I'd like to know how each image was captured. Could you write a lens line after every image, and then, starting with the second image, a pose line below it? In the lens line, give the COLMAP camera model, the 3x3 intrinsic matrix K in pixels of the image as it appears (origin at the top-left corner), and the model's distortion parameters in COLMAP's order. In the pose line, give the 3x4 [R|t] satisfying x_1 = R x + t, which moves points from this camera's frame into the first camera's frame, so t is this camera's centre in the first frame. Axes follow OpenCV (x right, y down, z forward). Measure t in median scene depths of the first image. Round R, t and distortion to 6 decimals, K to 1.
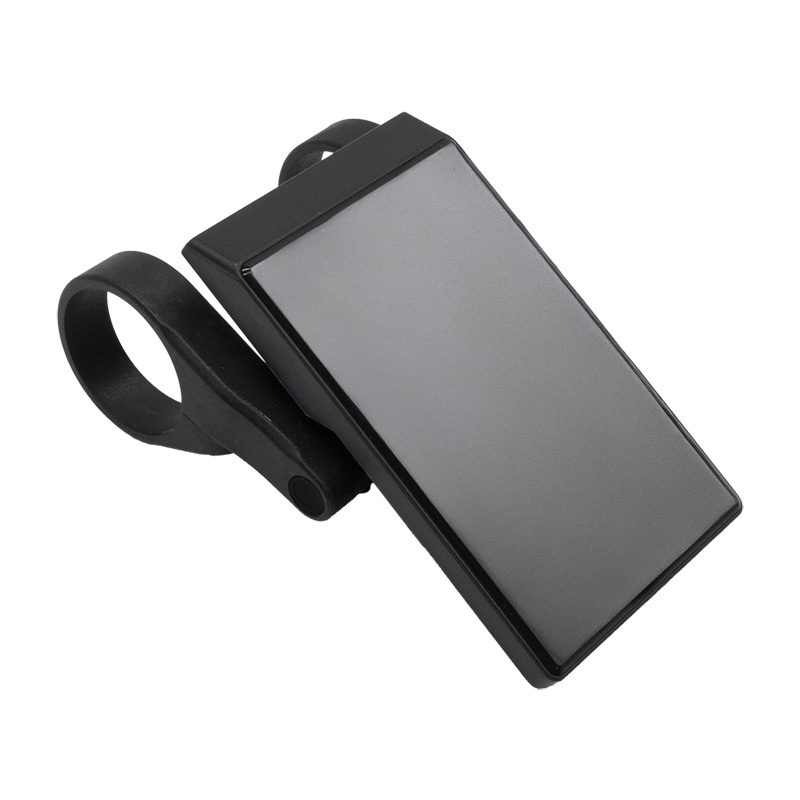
lens RADIAL K [[5949.2, 0, 399.8], [0, 5949.2, 400.2], [0, 0, 1]] dist [-0.466637, 0.000000]
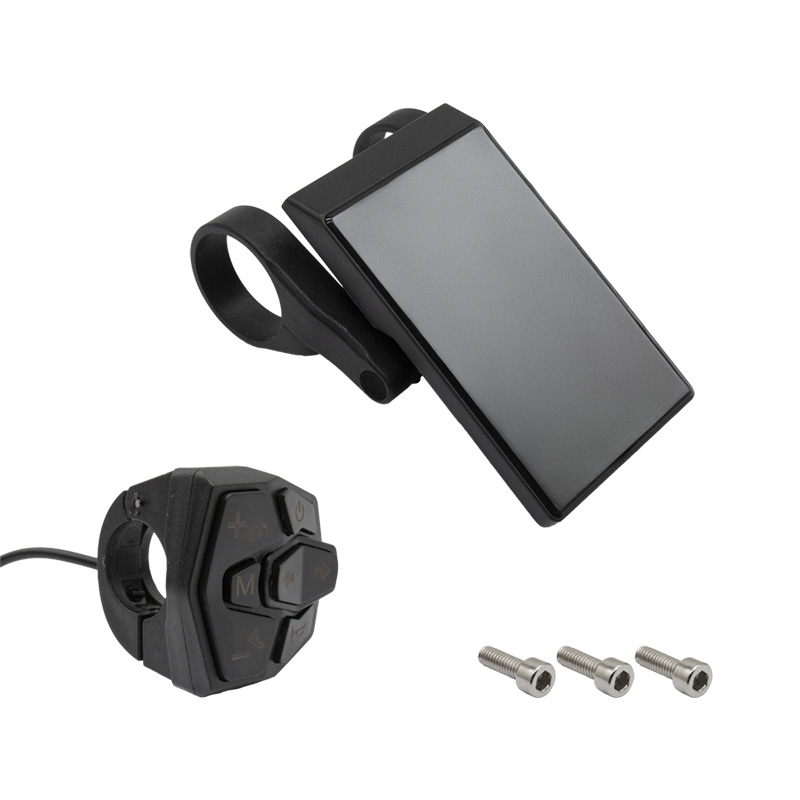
lens RADIAL K [[5949.2, 0, 400.2], [0, 5949.2, 399.9], [0, 0, 1]] dist [-0.466637, 0.000000]
pose [[0.999902, 0.000212, -0.014014, 0.009508], [-0.000092, 0.999963, 0.008563, 0.007731], [0.014016, -0.008561, 0.999865, -0.360071]]
